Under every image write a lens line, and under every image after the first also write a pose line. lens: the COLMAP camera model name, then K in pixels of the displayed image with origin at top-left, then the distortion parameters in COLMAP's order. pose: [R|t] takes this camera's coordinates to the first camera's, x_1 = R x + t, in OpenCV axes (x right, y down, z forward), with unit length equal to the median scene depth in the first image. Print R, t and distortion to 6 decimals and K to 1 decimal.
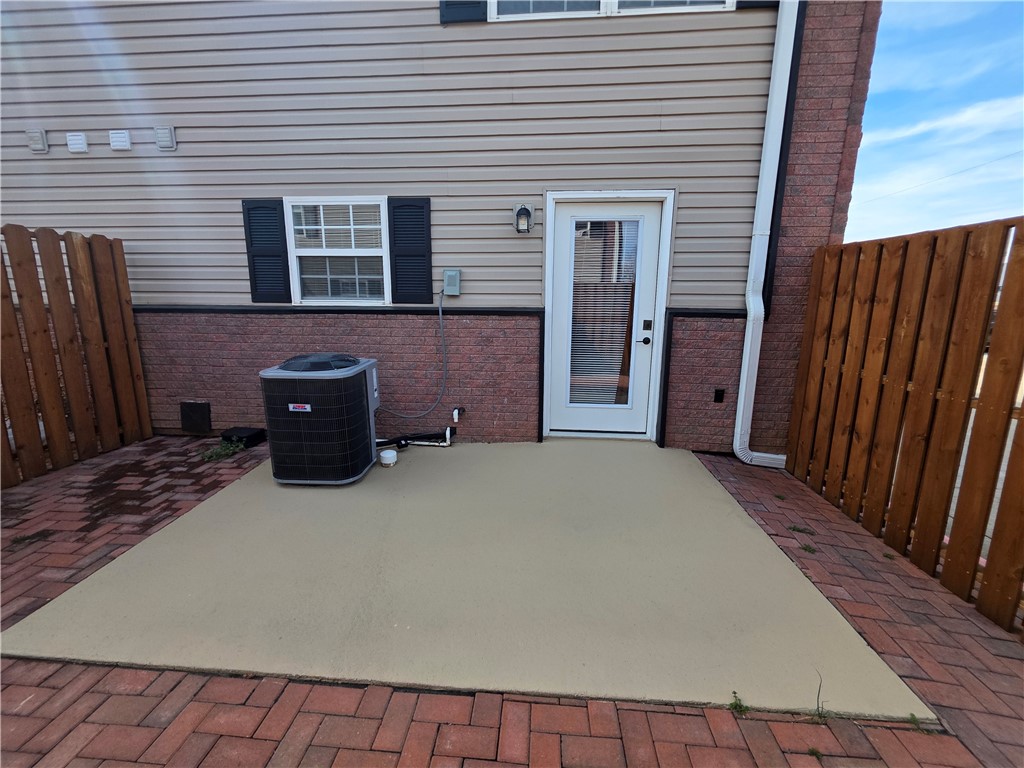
lens RADIAL K [[412.3, 0, 510.5], [0, 412.3, 383.6], [0, 0, 1]] dist [0.001679, -0.000621]
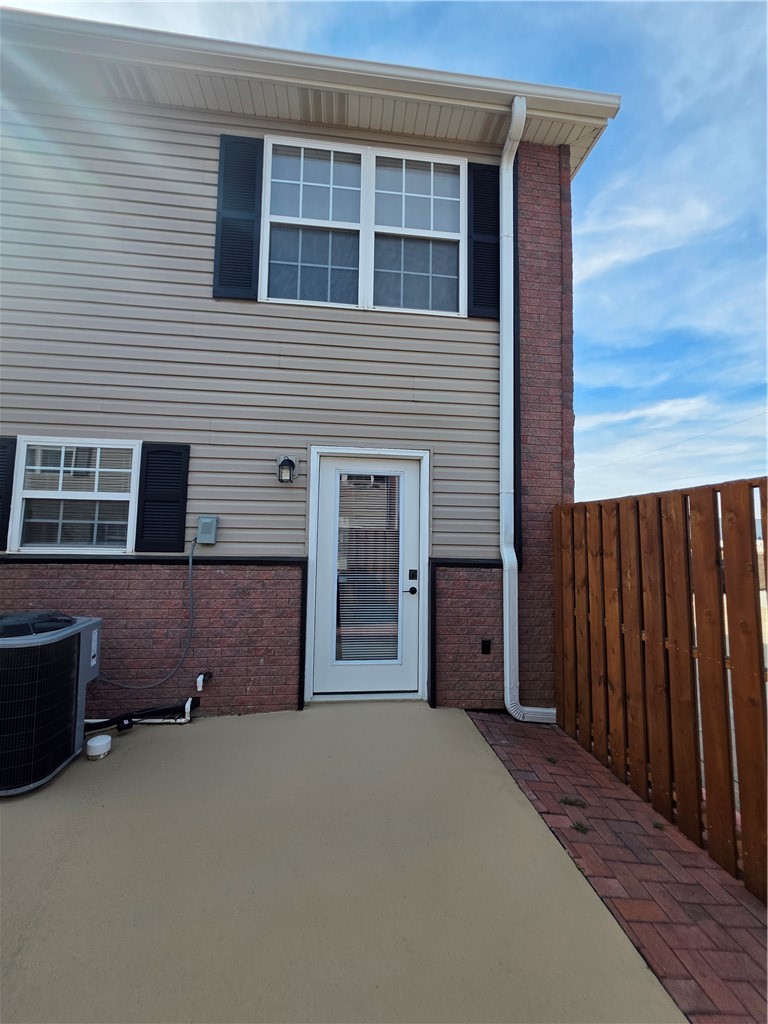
lens RADIAL K [[412.3, 0, 388.9], [0, 412.3, 515.4], [0, 0, 1]] dist [0.001679, -0.000621]
pose [[0.981398, 0.021064, 0.190828, 0.089887], [0.029624, 0.965444, -0.258920, -0.026520], [-0.189687, 0.259757, 0.946861, 0.035318]]
